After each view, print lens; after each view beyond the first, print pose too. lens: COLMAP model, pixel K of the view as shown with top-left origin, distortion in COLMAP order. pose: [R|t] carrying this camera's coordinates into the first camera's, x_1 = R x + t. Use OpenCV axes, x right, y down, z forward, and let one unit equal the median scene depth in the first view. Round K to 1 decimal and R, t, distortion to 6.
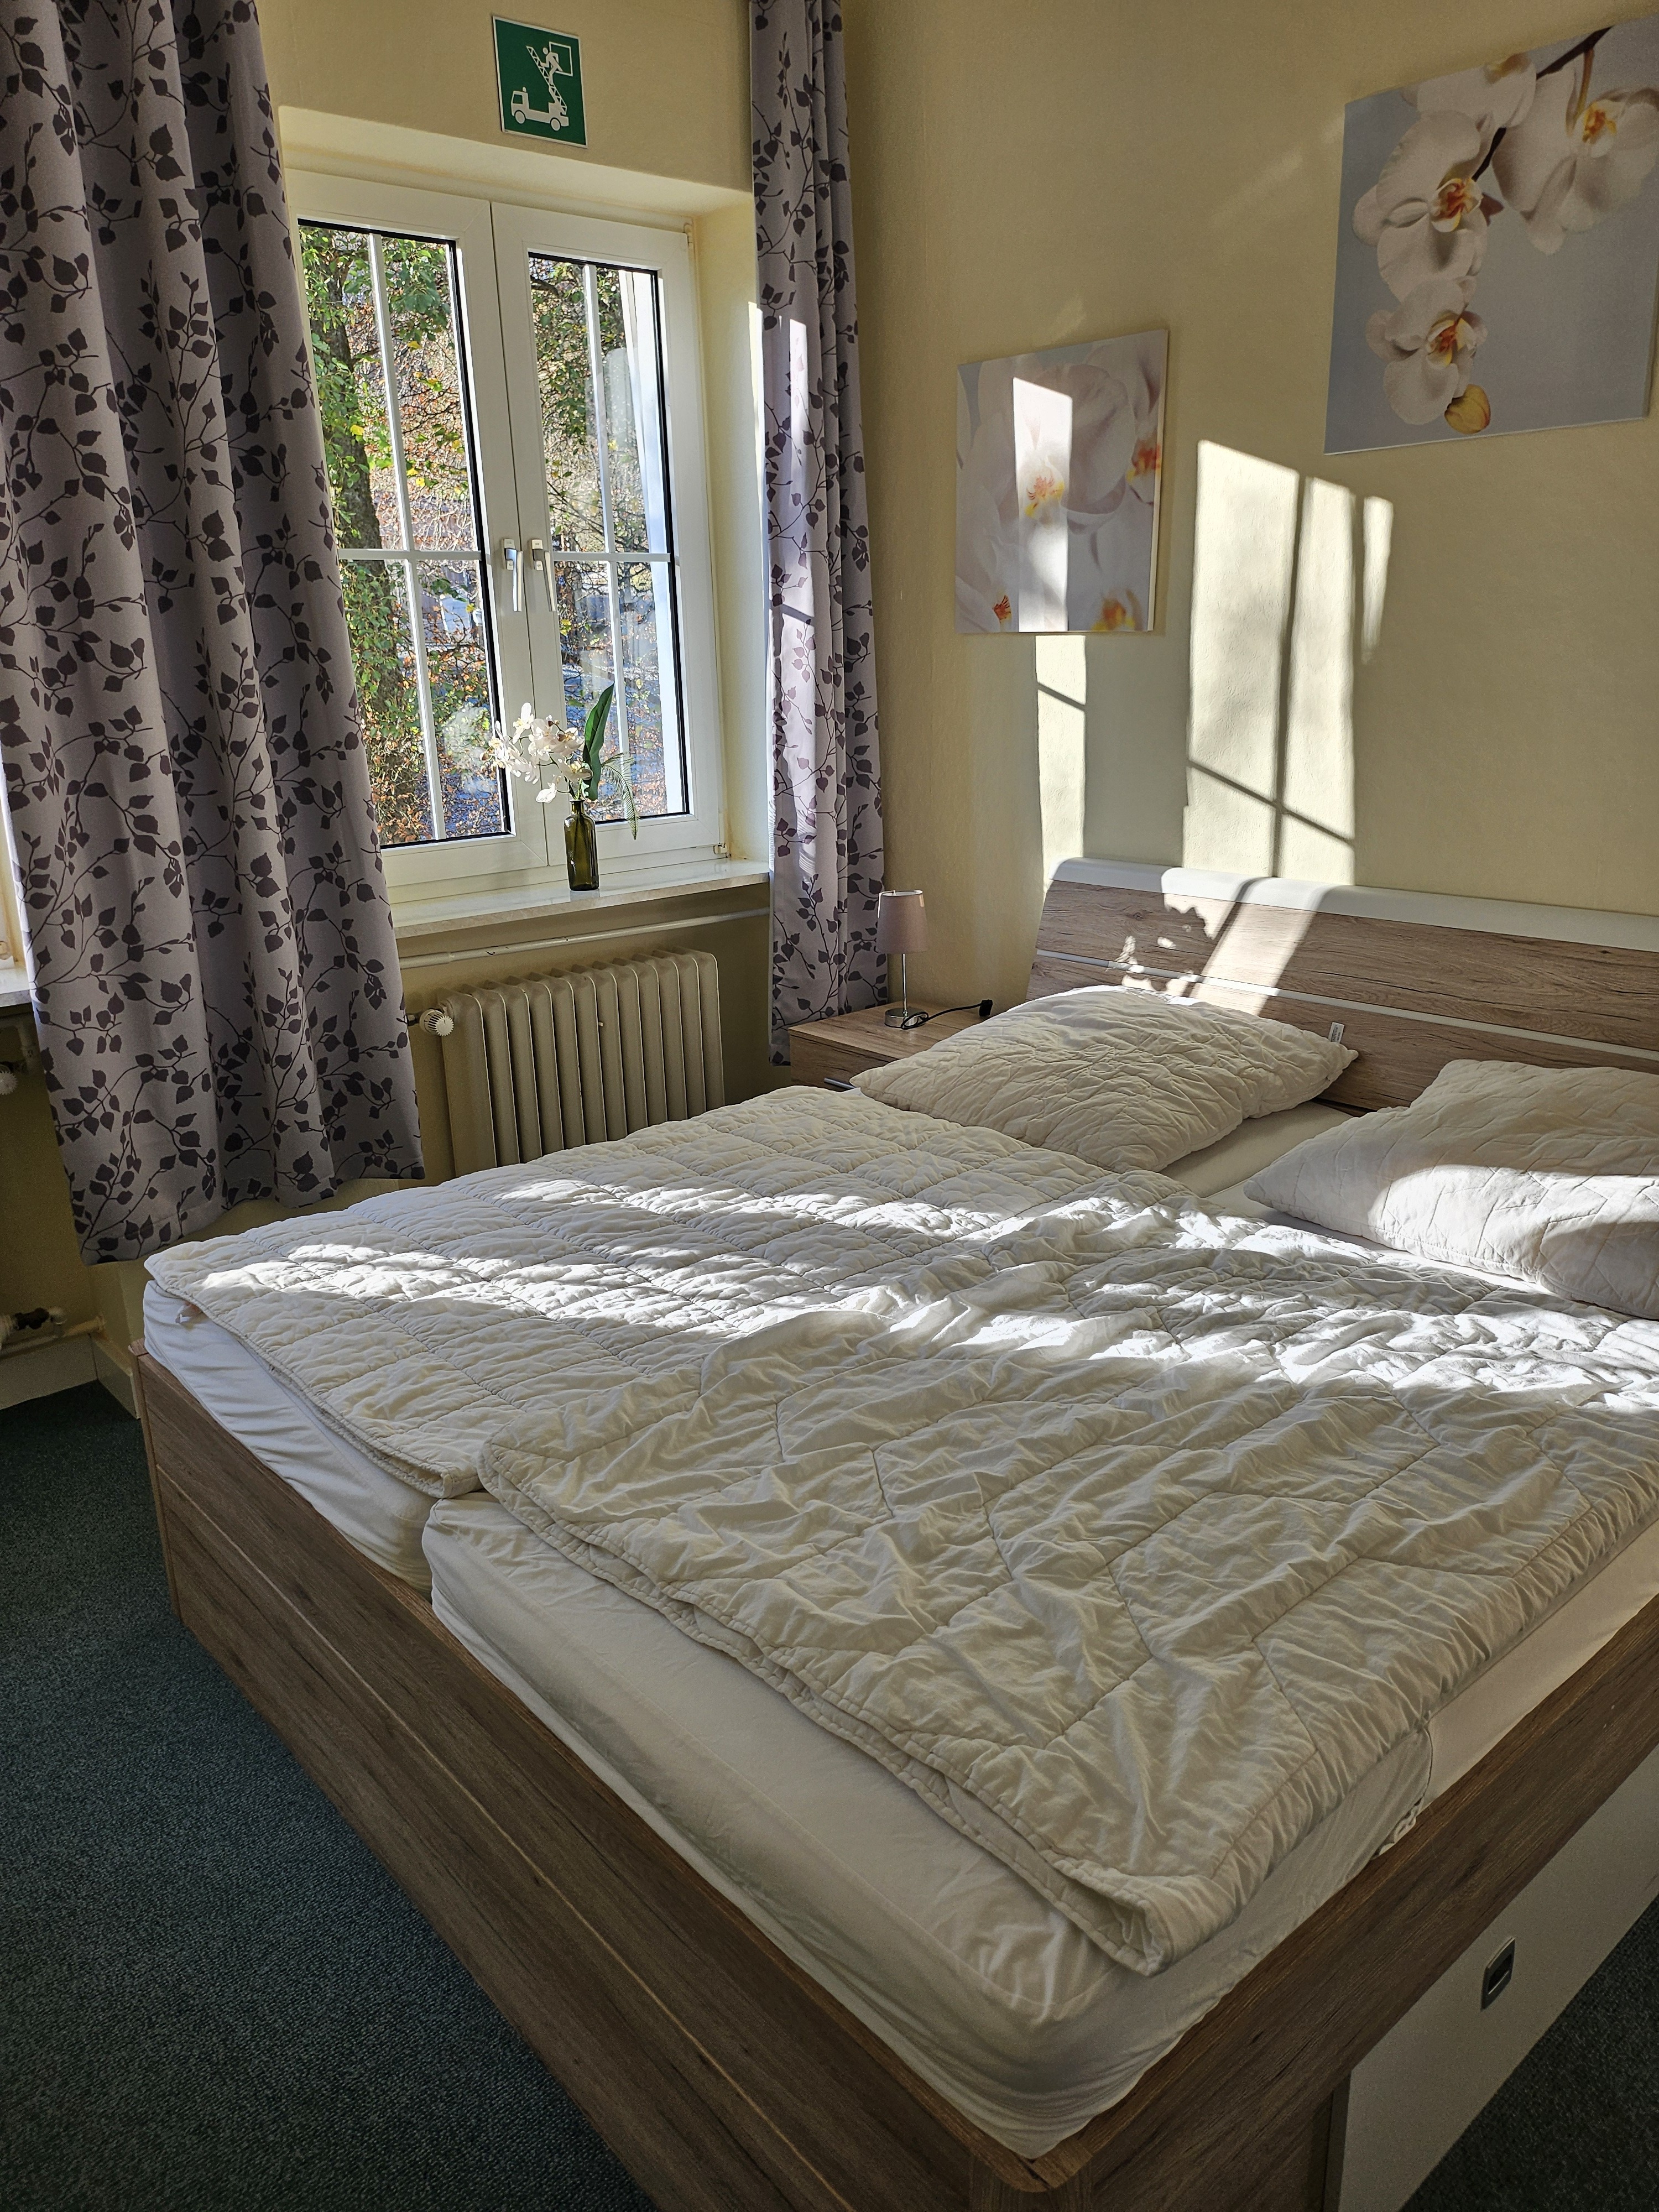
lens RADIAL K [[1528.1, 0, 835.6], [0, 1528.1, 1073.8], [0, 0, 1]] dist [0.074158, -0.088154]
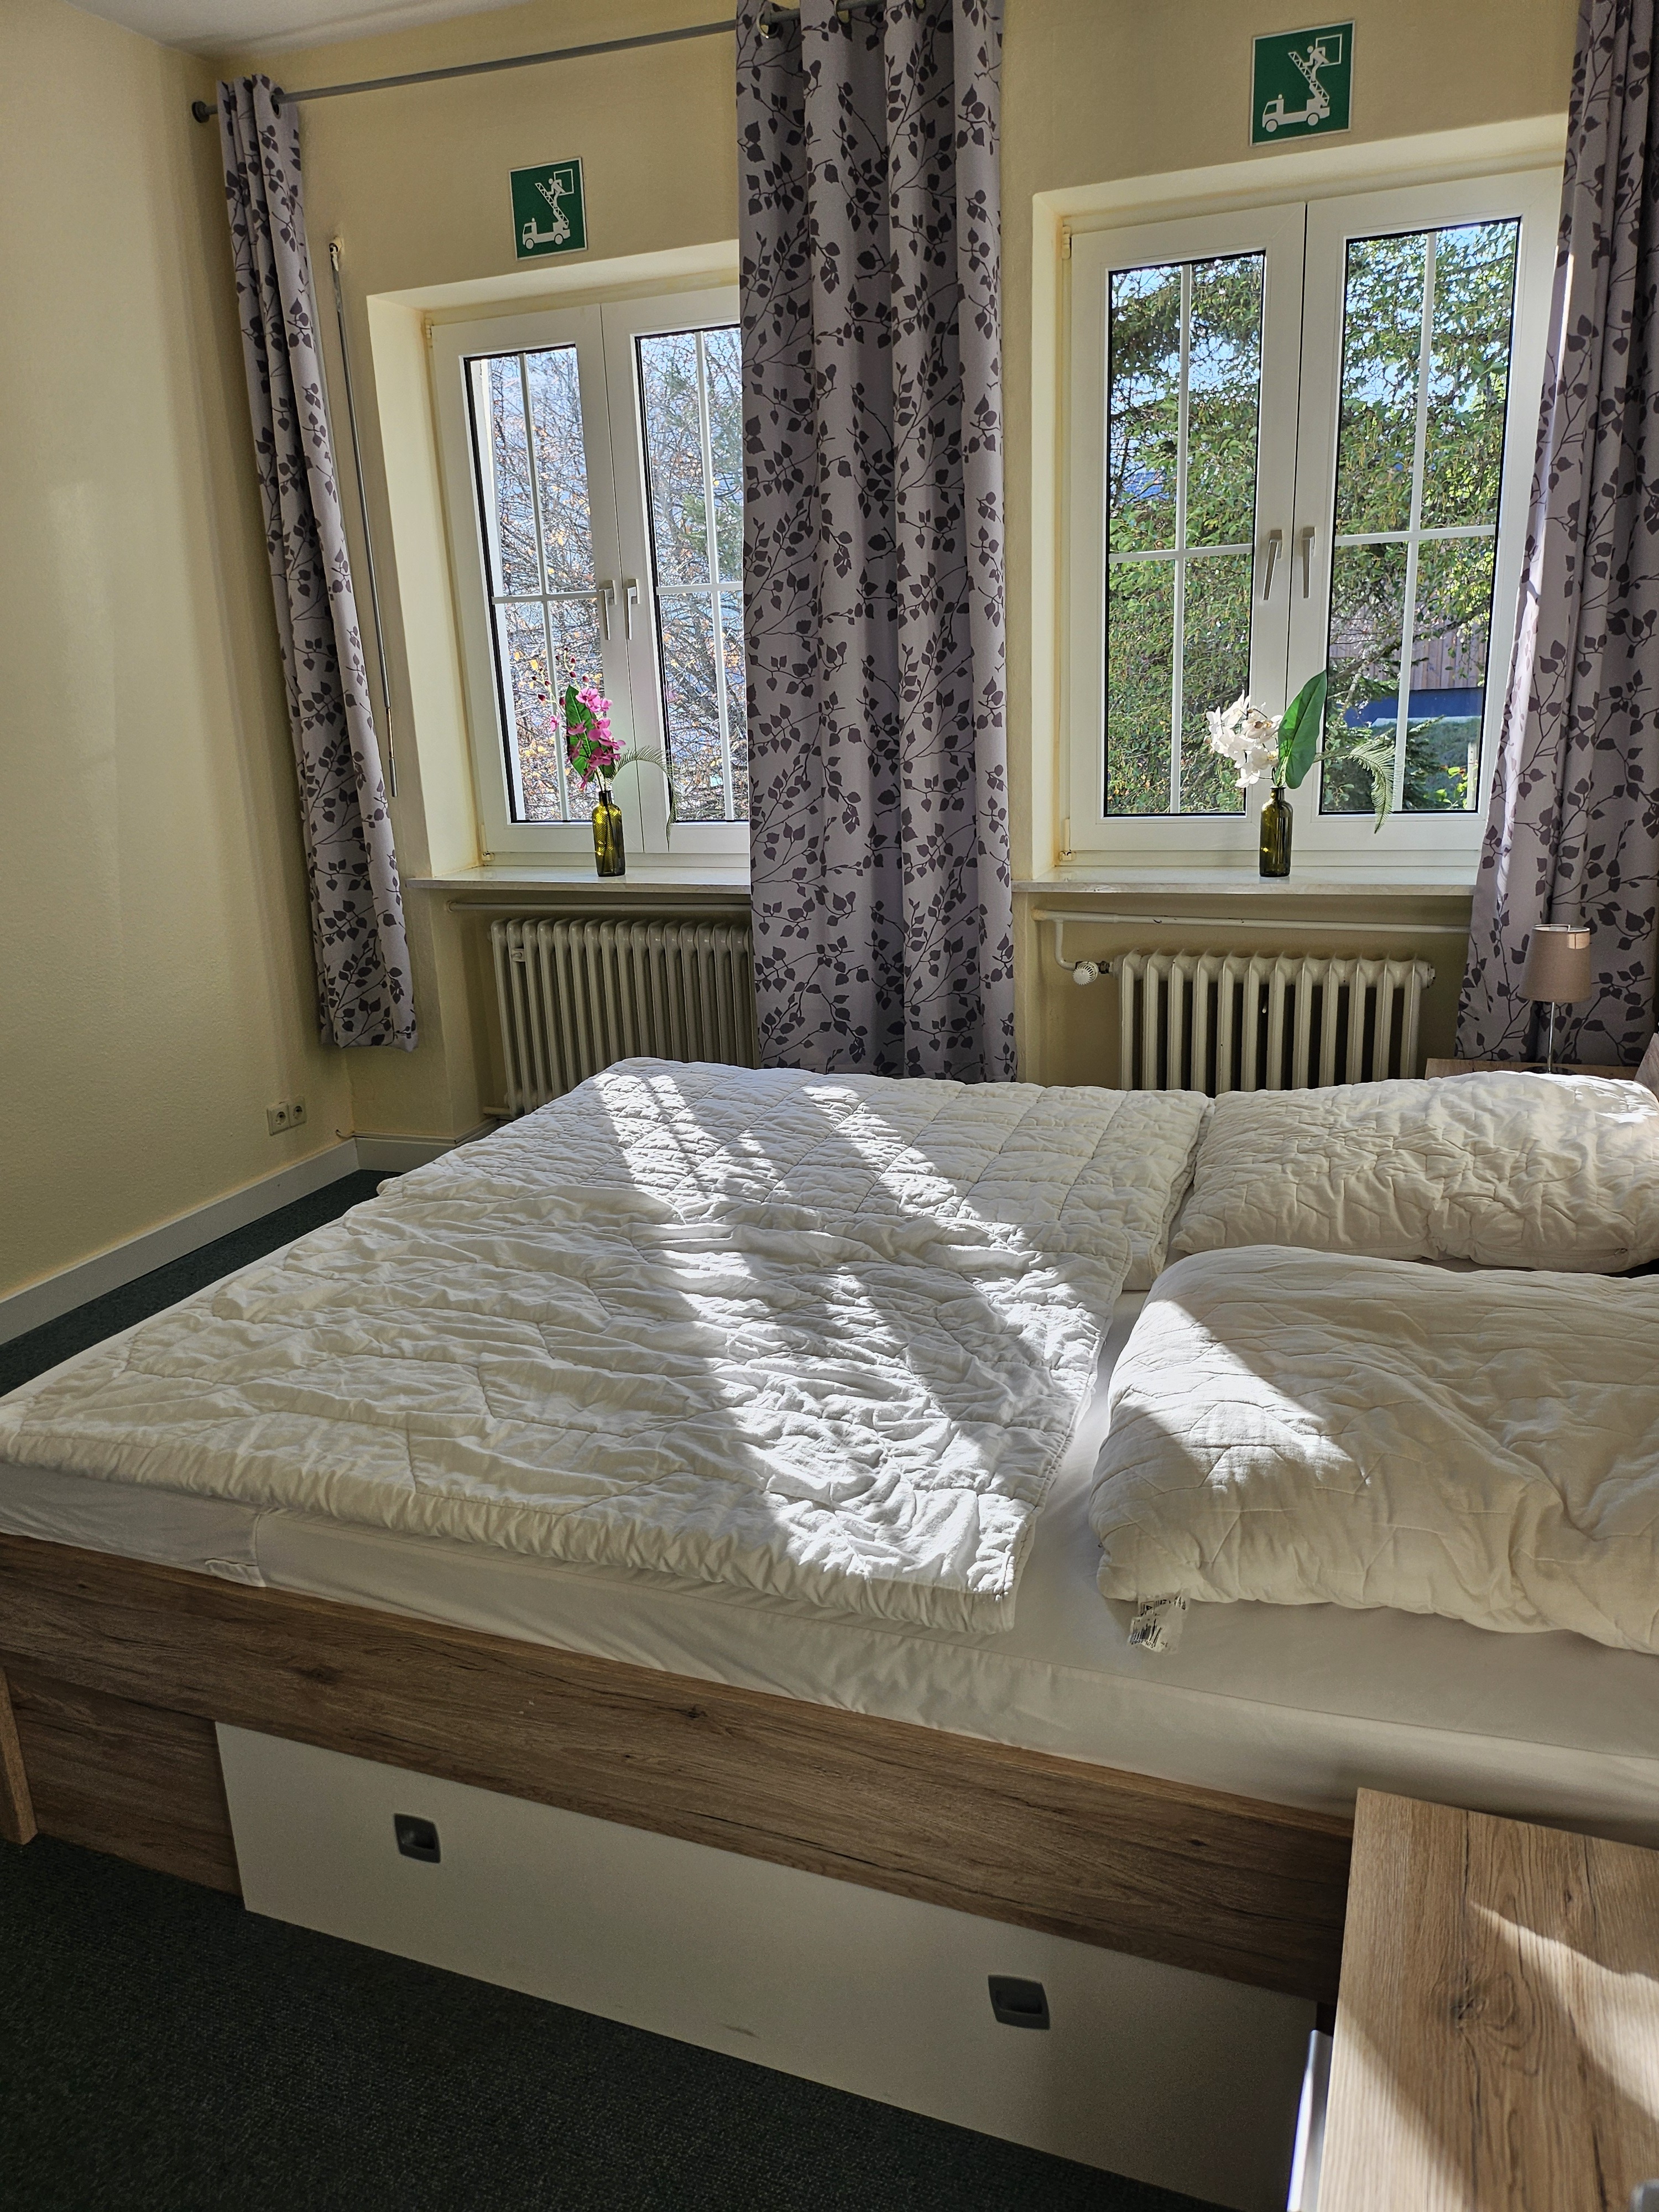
lens RADIAL K [[1544.0, 0, 829.9], [0, 1544.0, 1059.2], [0, 0, 1]] dist [0.067636, -0.084488]
pose [[0.477508, 0.227583, -0.848642, 0.769824], [-0.212271, 0.967142, 0.139922, -0.111314], [0.852600, 0.113328, 0.510127, 0.325294]]
